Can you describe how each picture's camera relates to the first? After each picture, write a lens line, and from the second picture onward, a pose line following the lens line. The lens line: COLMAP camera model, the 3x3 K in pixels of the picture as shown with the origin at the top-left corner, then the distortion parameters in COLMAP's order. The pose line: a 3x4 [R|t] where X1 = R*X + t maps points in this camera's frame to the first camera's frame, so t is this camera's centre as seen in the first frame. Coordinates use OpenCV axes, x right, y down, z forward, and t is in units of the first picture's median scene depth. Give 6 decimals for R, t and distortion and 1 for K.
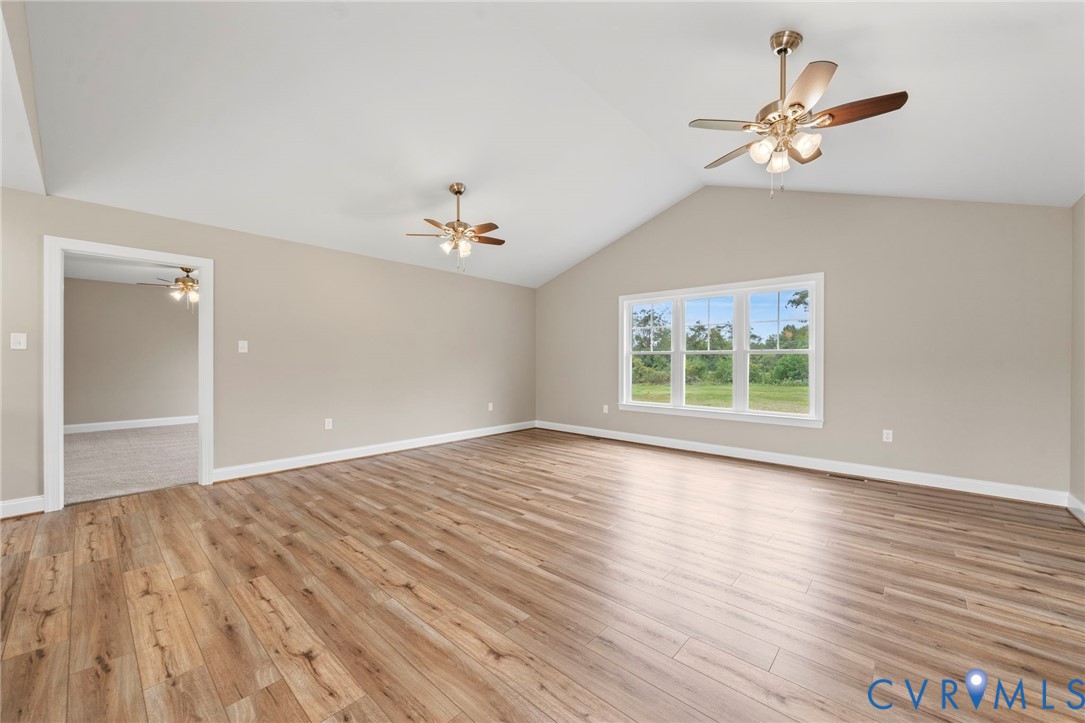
lens RADIAL K [[412.0, 0, 550.3], [0, 412.0, 364.7], [0, 0, 1]] dist [-0.004061, 0.000521]
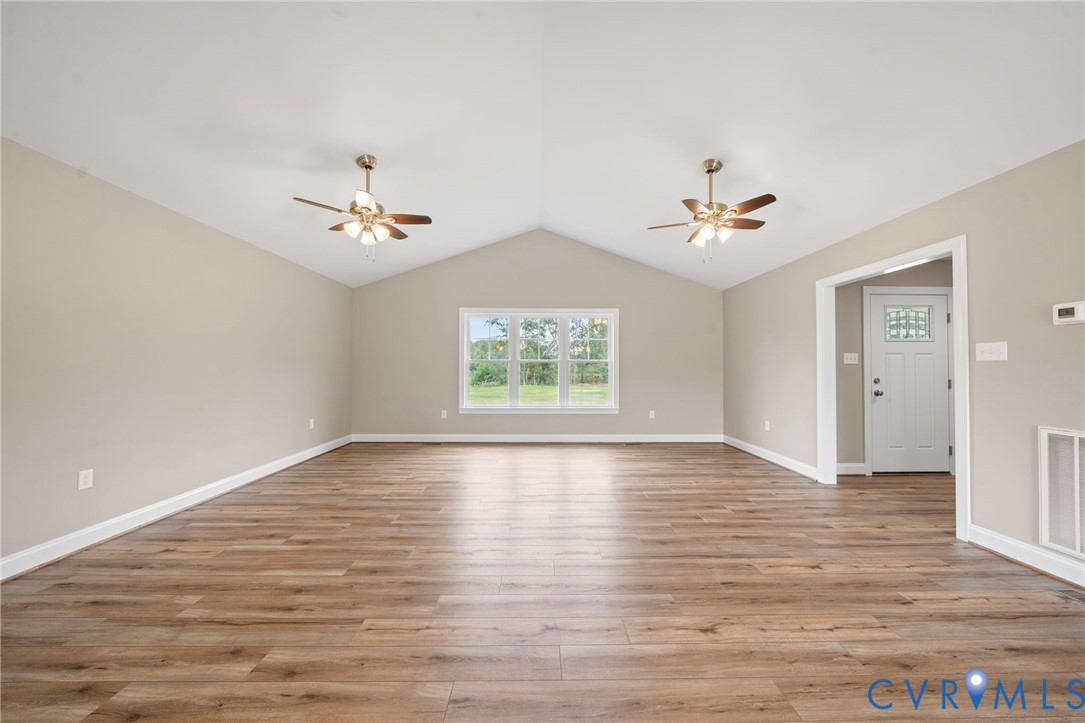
lens RADIAL K [[372.3, 0, 537.7], [0, 372.3, 360.1], [0, 0, 1]] dist [-0.008210, 0.000898]
pose [[0.742542, 0.010882, 0.669711, -0.588550], [0.007436, 0.999672, -0.024489, -0.006171], [-0.669758, 0.023165, 0.742218, 0.276830]]
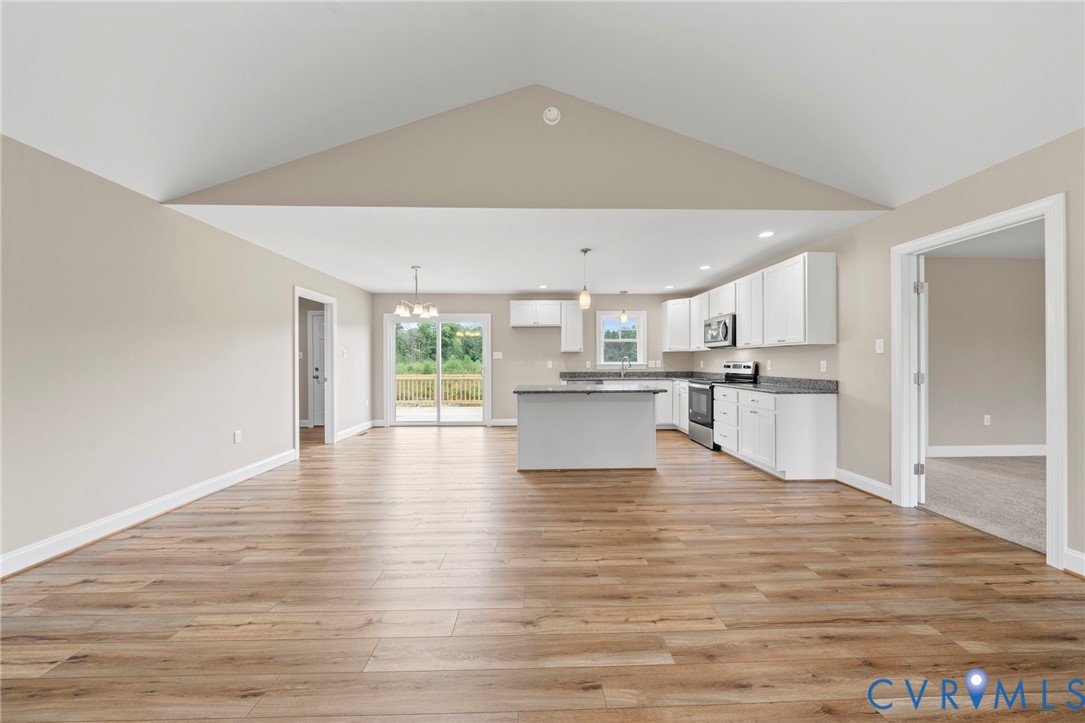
lens RADIAL K [[372.3, 0, 537.3], [0, 372.3, 362.9], [0, 0, 1]] dist [-0.008210, 0.000898]
pose [[-0.741055, -0.001215, -0.671443, 0.109867], [-0.006837, 0.999960, 0.005736, -0.007614], [0.671410, 0.008841, -0.741034, 1.038199]]
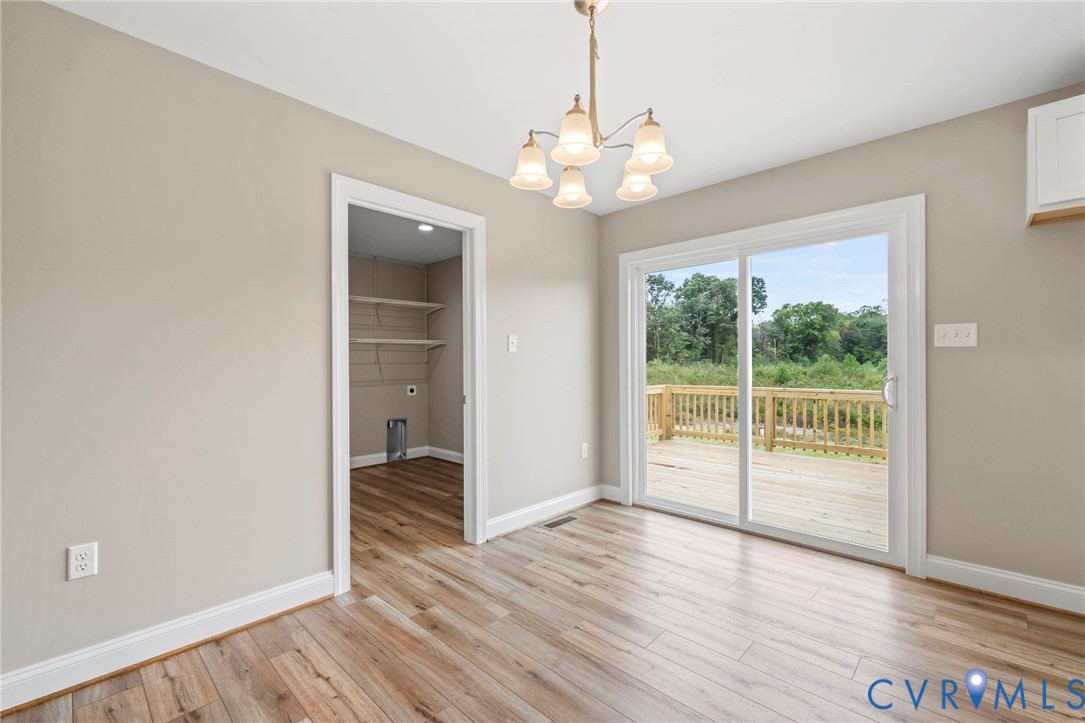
lens RADIAL K [[458.4, 0, 546.5], [0, 458.4, 368.3], [0, 0, 1]] dist [-0.003050, 0.000213]
pose [[-0.999378, -0.001412, 0.035230, -0.515139], [-0.000920, 0.999902, 0.013987, 0.006743], [-0.035247, 0.013945, -0.999281, 0.076306]]
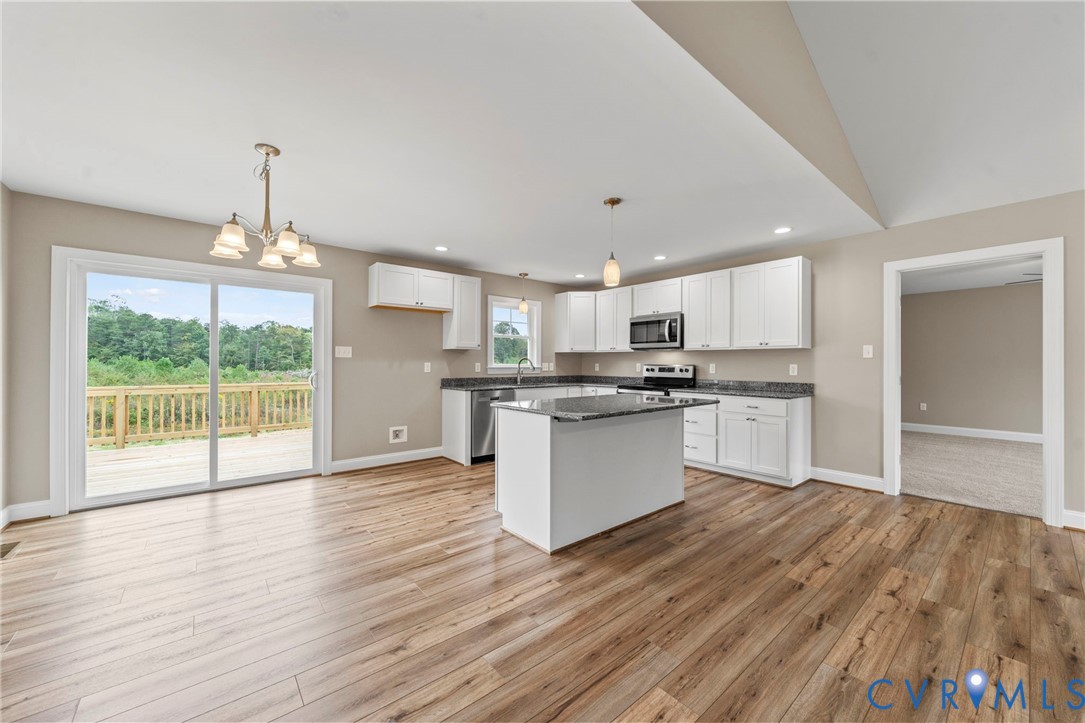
lens RADIAL K [[412.0, 0, 539.2], [0, 412.0, 359.1], [0, 0, 1]] dist [-0.004061, 0.000521]
pose [[-0.157250, -0.016564, -0.987420, 0.108569], [-0.013006, 0.999807, -0.014700, -0.000831], [0.987473, 0.010531, -0.157435, 0.181424]]
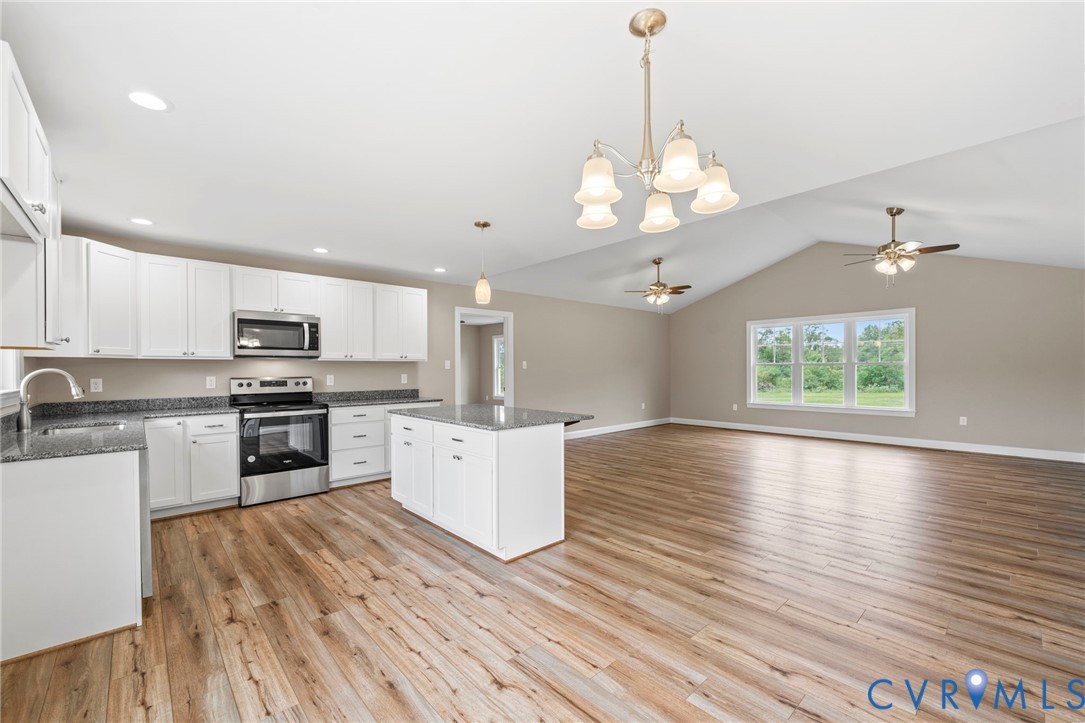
lens RADIAL K [[449.1, 0, 541.2], [0, 449.1, 374.4], [0, 0, 1]] dist [-0.000063, -0.000110]
pose [[0.994471, -0.009811, -0.104552, -0.612474], [0.010263, 0.999940, 0.003787, -0.015306], [0.104508, -0.004839, 0.994512, -0.905754]]
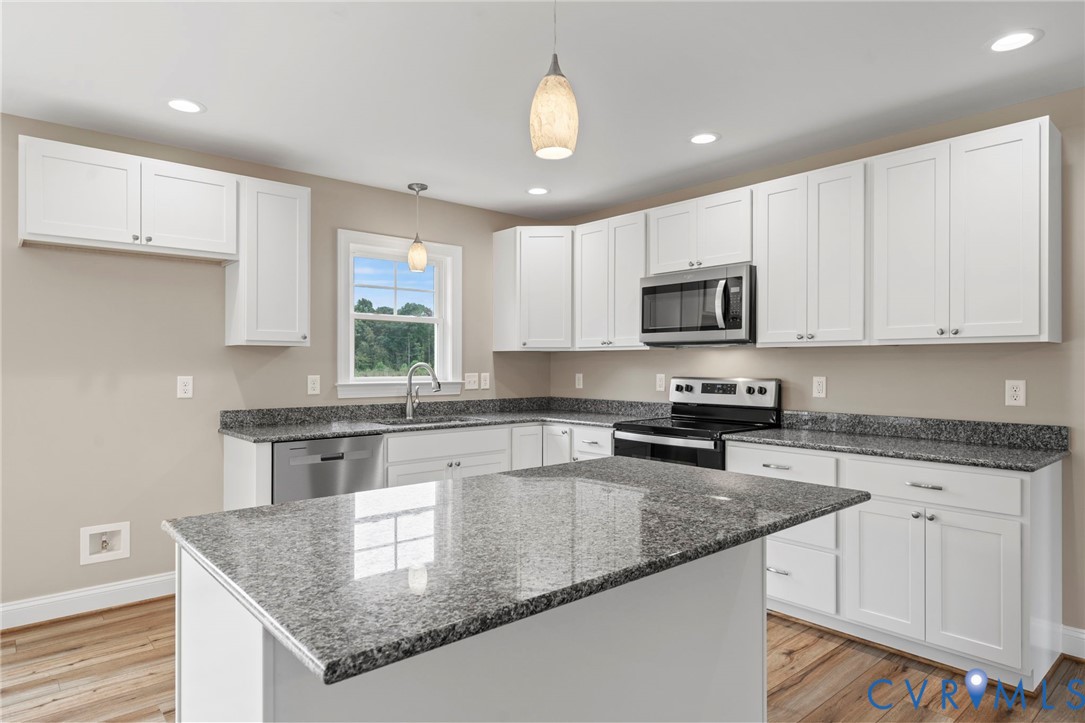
lens RADIAL K [[639.5, 0, 540.5], [0, 639.5, 360.9], [0, 0, 1]] dist [0.005712, -0.000045]
pose [[-0.129048, -0.013036, -0.991553, -0.373073], [-0.010056, 0.999879, -0.011837, -0.023259], [0.991587, 0.008443, -0.129164, 0.250137]]
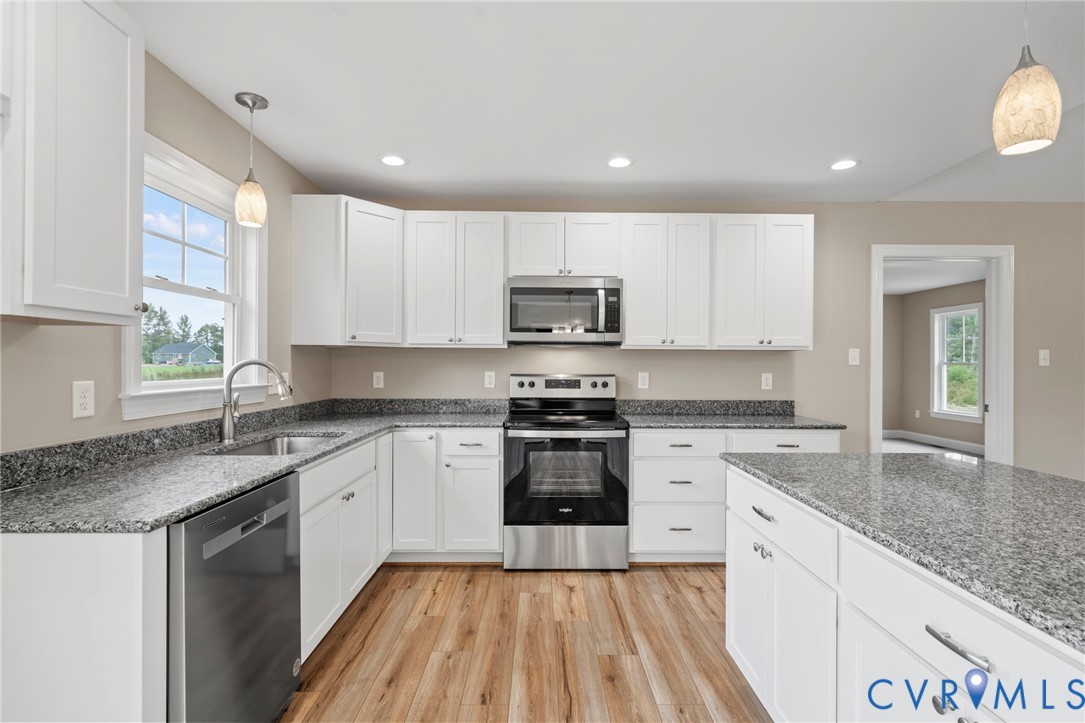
lens RADIAL K [[506.3, 0, 543.8], [0, 506.3, 364.0], [0, 0, 1]] dist [-0.002312, 0.000680]
pose [[0.673322, -0.002916, -0.739344, -0.834167], [-0.006354, 0.999932, -0.009731, -0.020796], [0.739322, 0.011250, 0.673258, -0.333889]]
